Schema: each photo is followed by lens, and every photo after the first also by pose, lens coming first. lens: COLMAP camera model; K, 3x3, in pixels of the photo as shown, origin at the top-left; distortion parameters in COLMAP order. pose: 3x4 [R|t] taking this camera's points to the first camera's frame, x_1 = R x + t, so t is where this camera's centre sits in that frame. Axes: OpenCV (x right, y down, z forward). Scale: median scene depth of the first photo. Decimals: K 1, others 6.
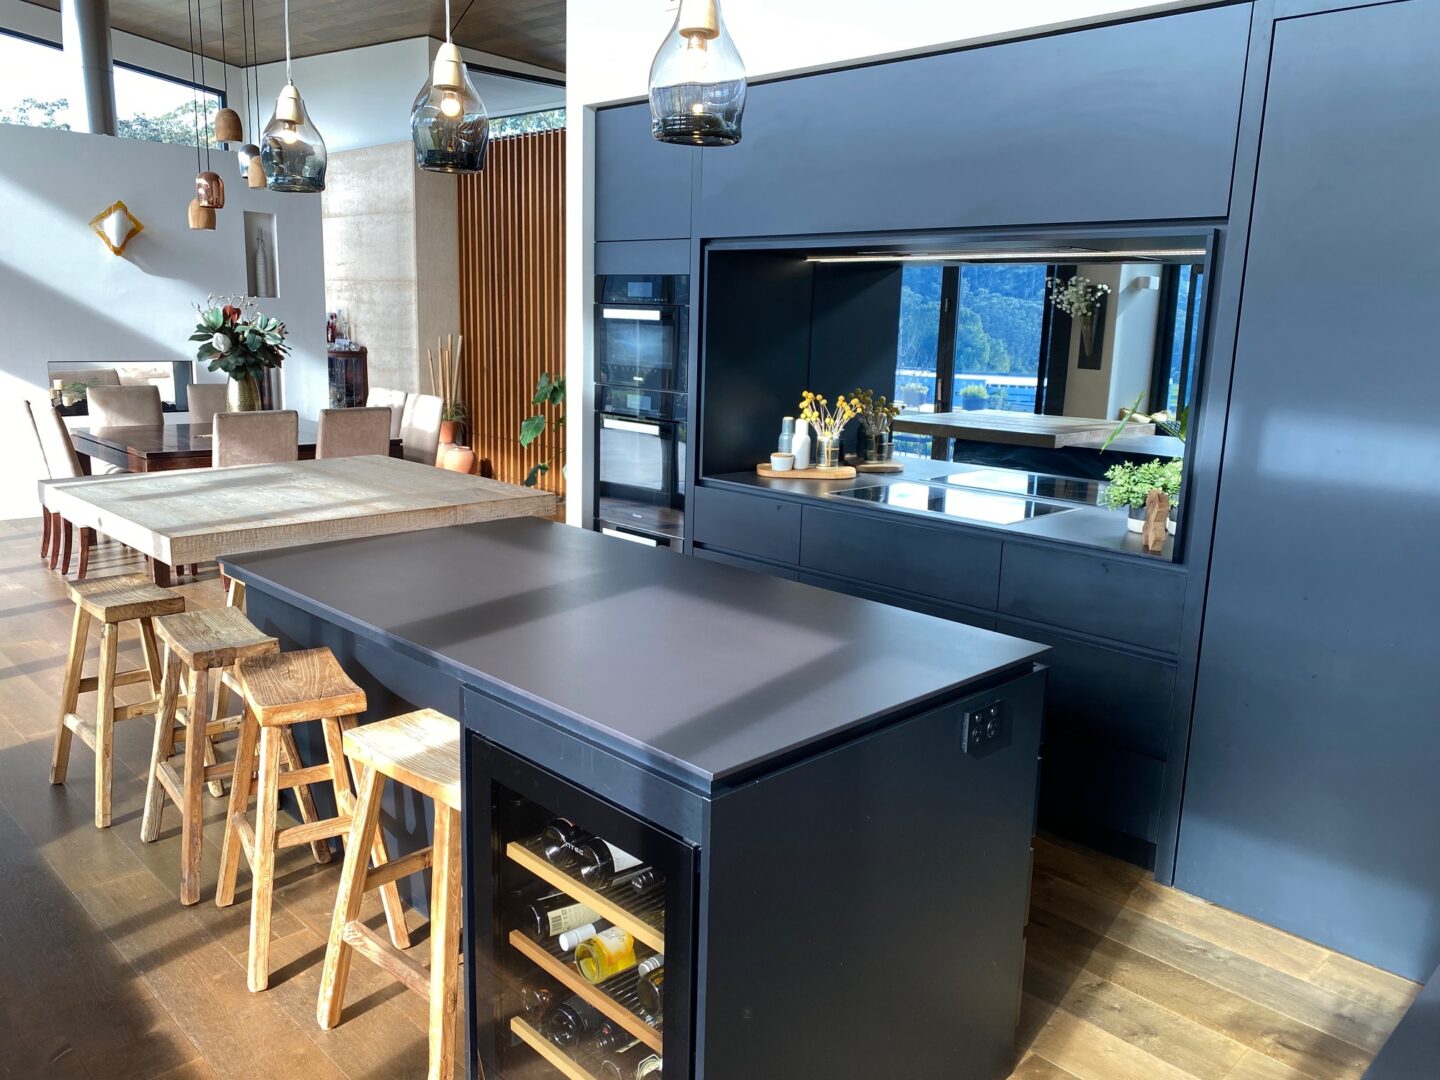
lens RADIAL K [[1100.2, 0, 717.7], [0, 1100.2, 548.1], [0, 0, 1]] dist [0.011361, 0.001074]
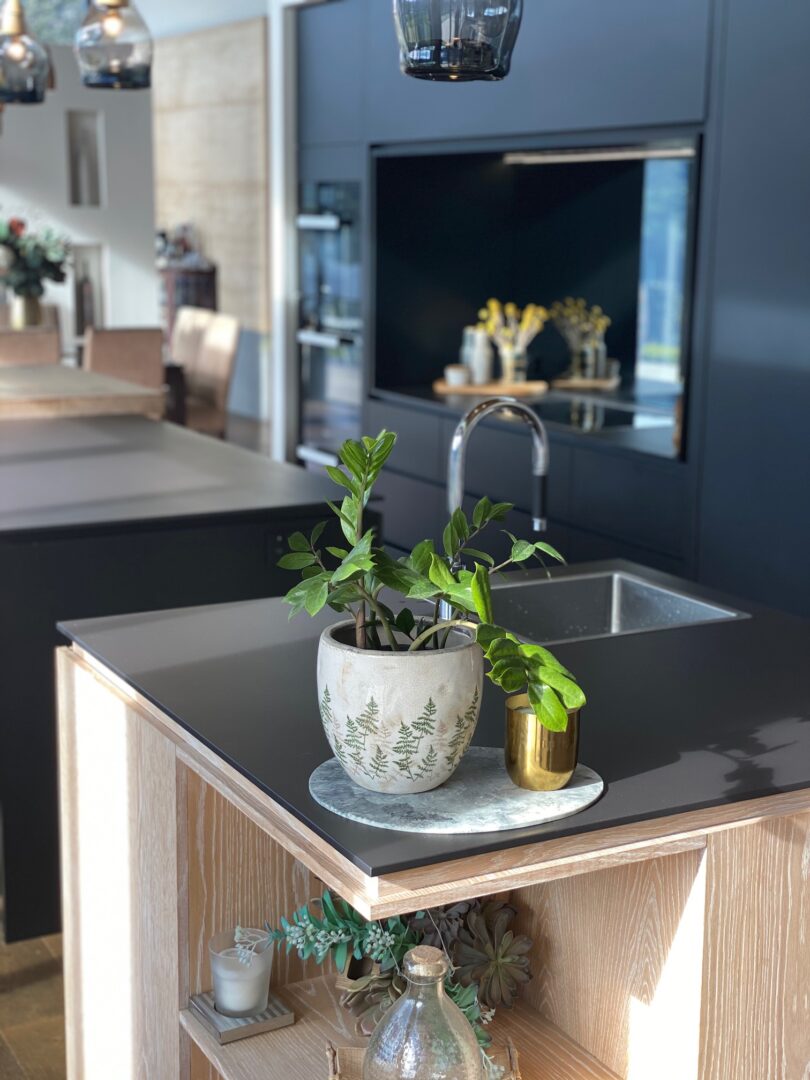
lens RADIAL K [[1610.6, 0, 405.3], [0, 1610.6, 535.9], [0, 0, 1]] dist [0.075476, 0.000000]
pose [[0.960659, 0.036683, -0.275298, 0.394197], [-0.040833, 0.999122, -0.009356, 0.072176], [0.274713, 0.020229, 0.961313, -0.333003]]
